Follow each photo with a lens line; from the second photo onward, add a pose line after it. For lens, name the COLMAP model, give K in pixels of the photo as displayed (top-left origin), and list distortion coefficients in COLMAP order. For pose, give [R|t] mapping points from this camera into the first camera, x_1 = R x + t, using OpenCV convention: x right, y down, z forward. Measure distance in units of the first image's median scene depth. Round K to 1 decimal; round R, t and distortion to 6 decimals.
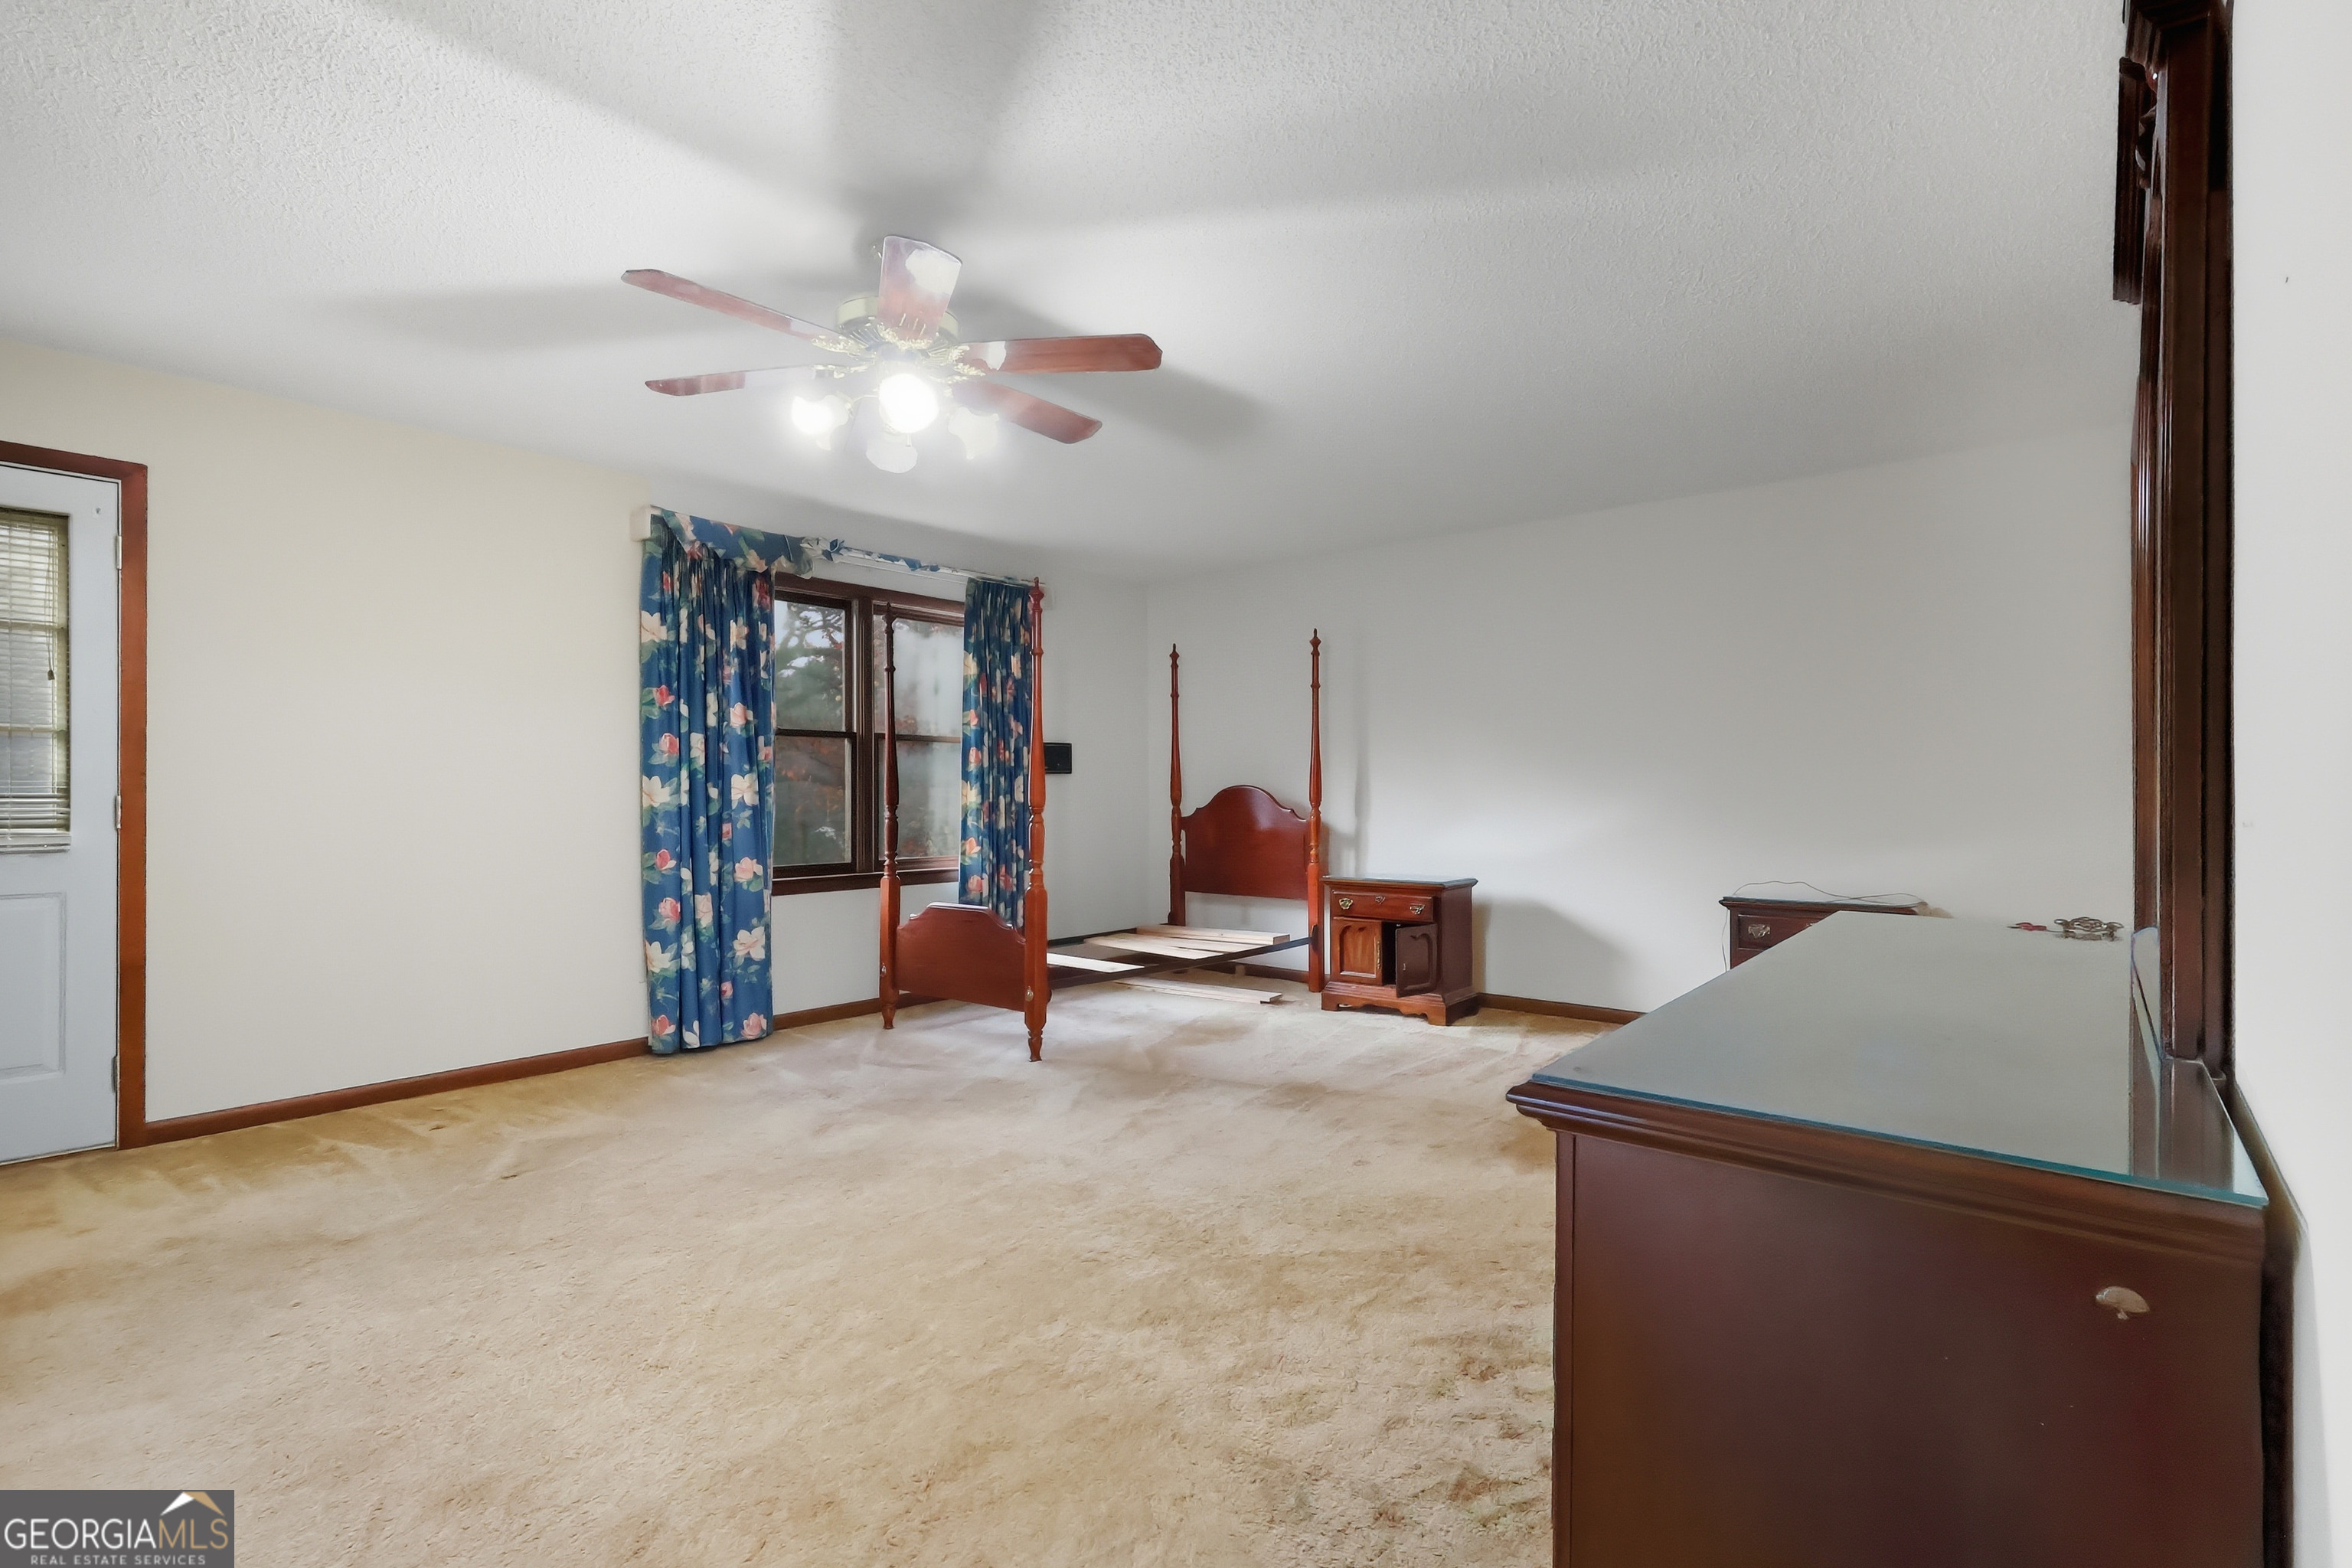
lens RADIAL K [[1108.3, 0, 1178.0], [0, 1108.3, 747.2], [0, 0, 1]] dist [-0.001928, 0.000522]
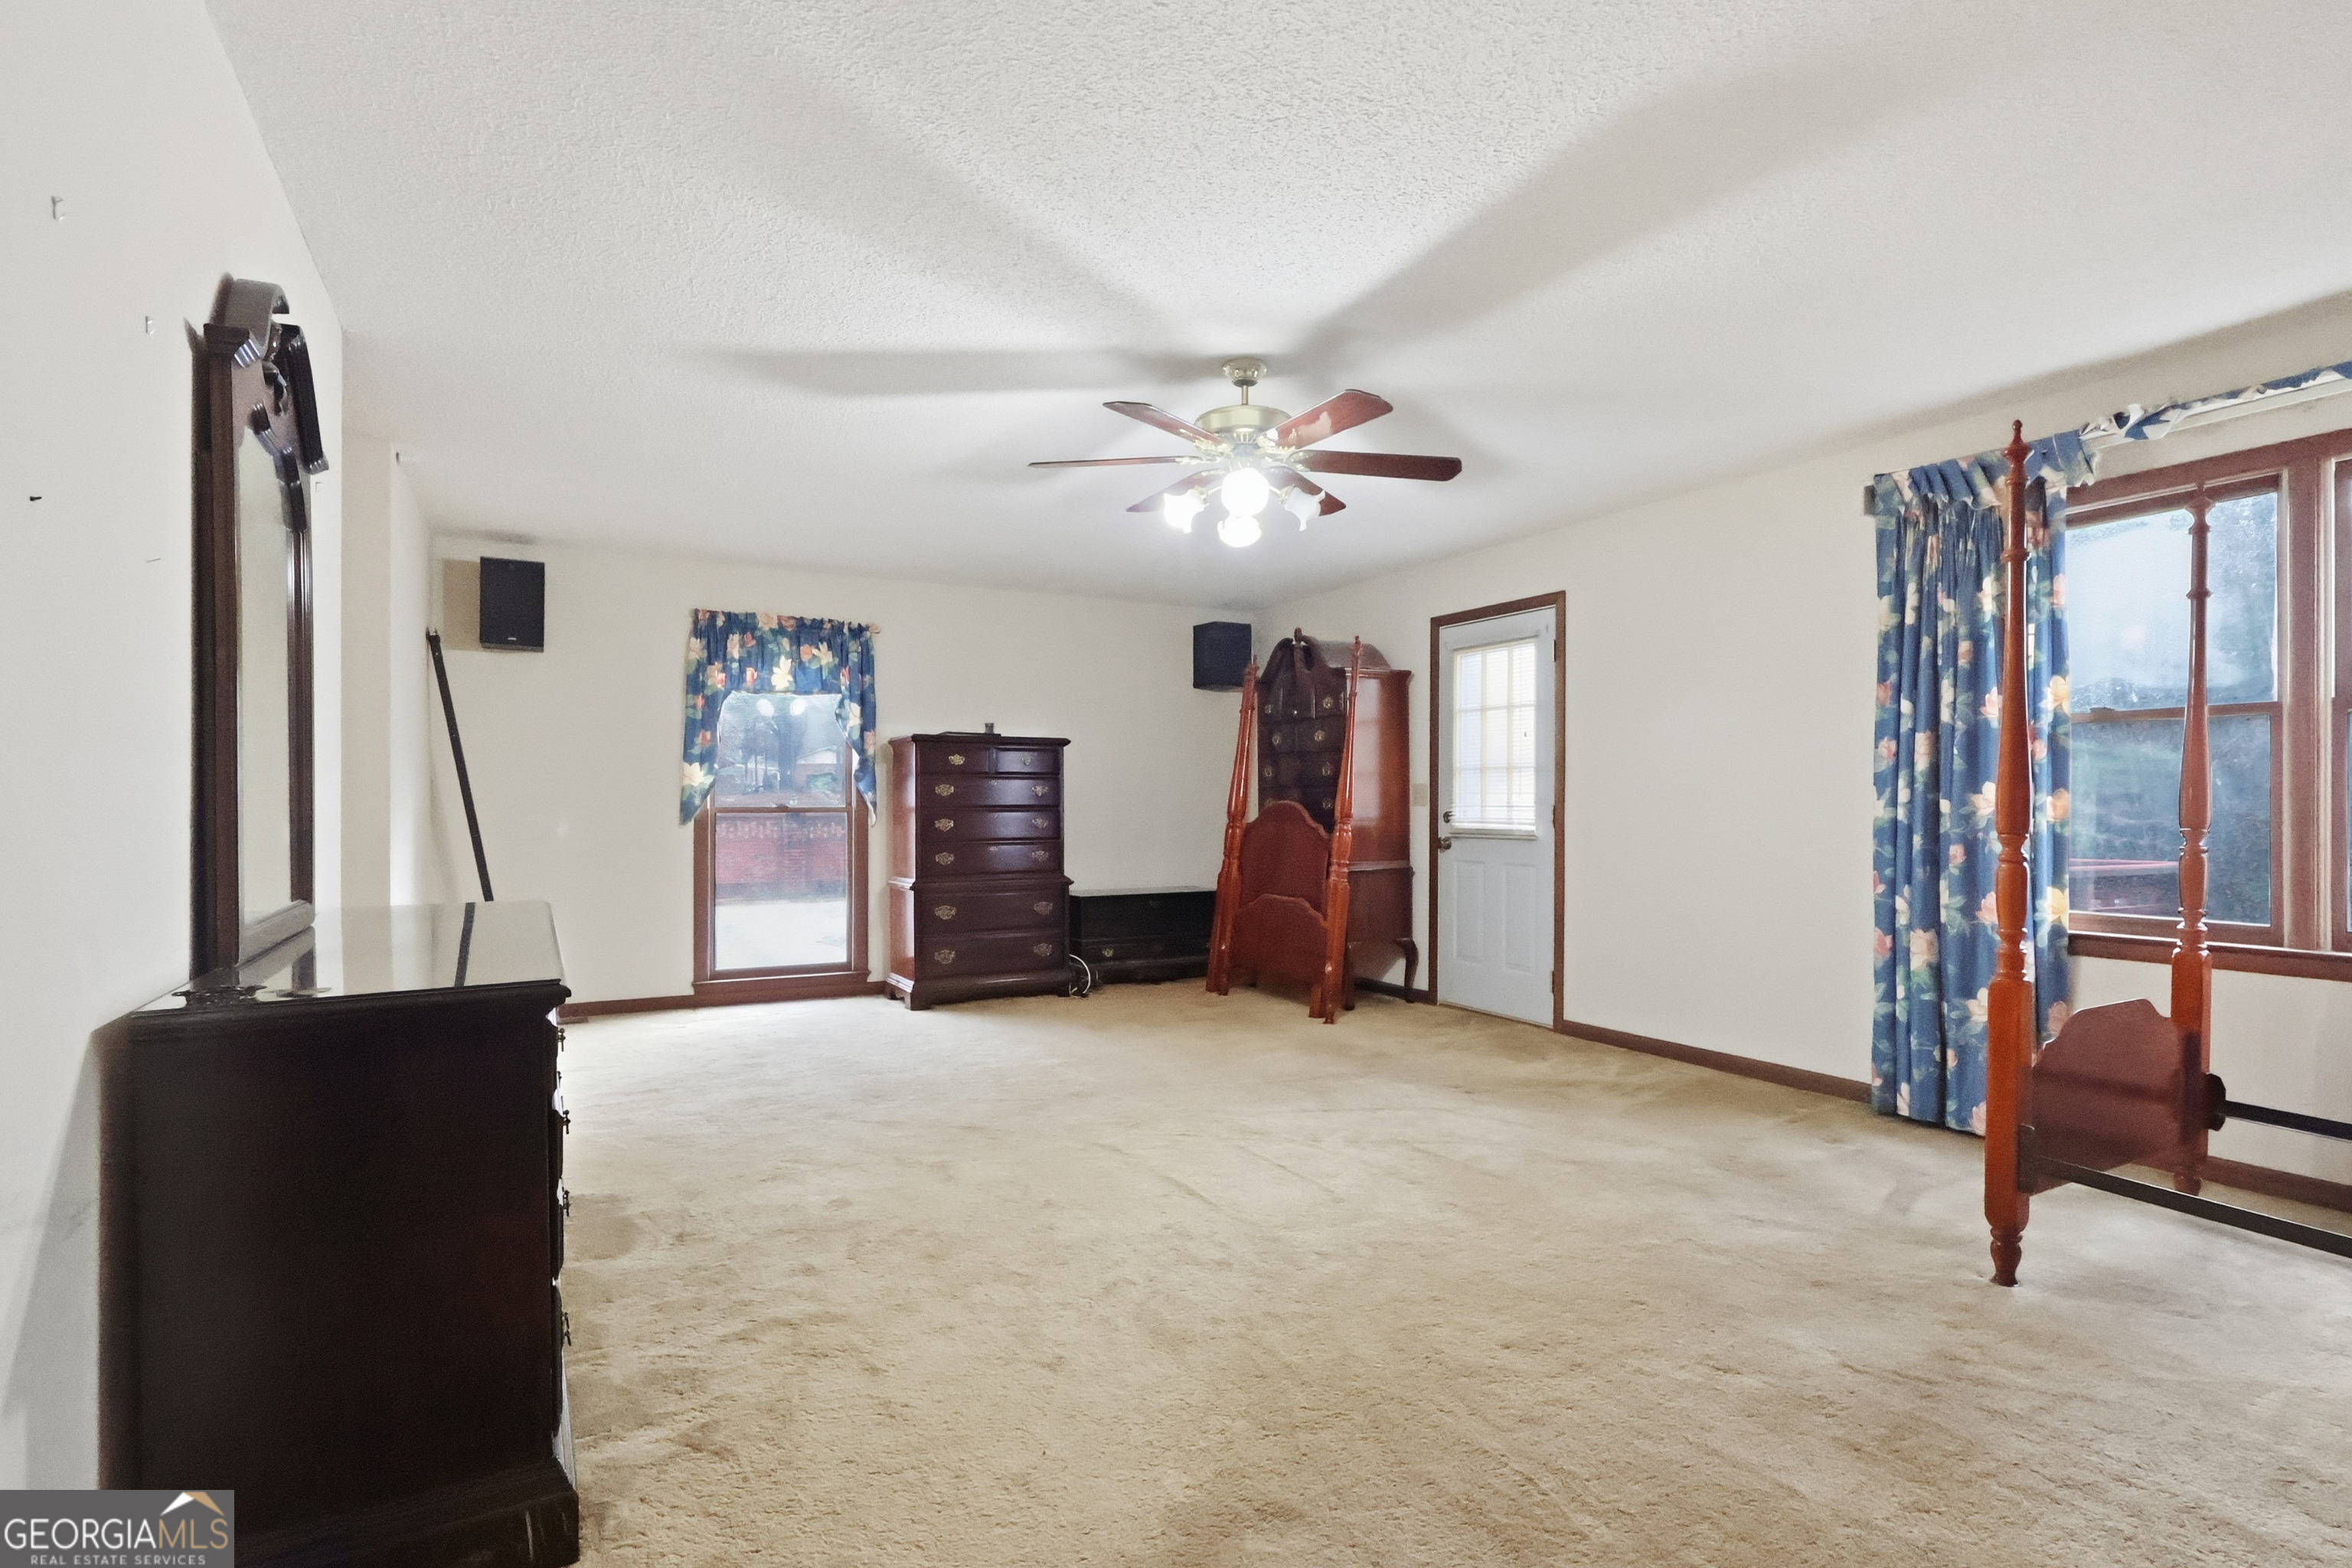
lens RADIAL K [[1188.2, 0, 1176.0], [0, 1188.2, 784.0], [0, 0, 1]] dist [0.000821, 0.000188]
pose [[-0.376272, -0.013037, -0.926418, 0.589392], [0.038977, 0.998793, -0.029886, 0.029985], [0.925689, -0.047354, -0.375309, 0.838313]]
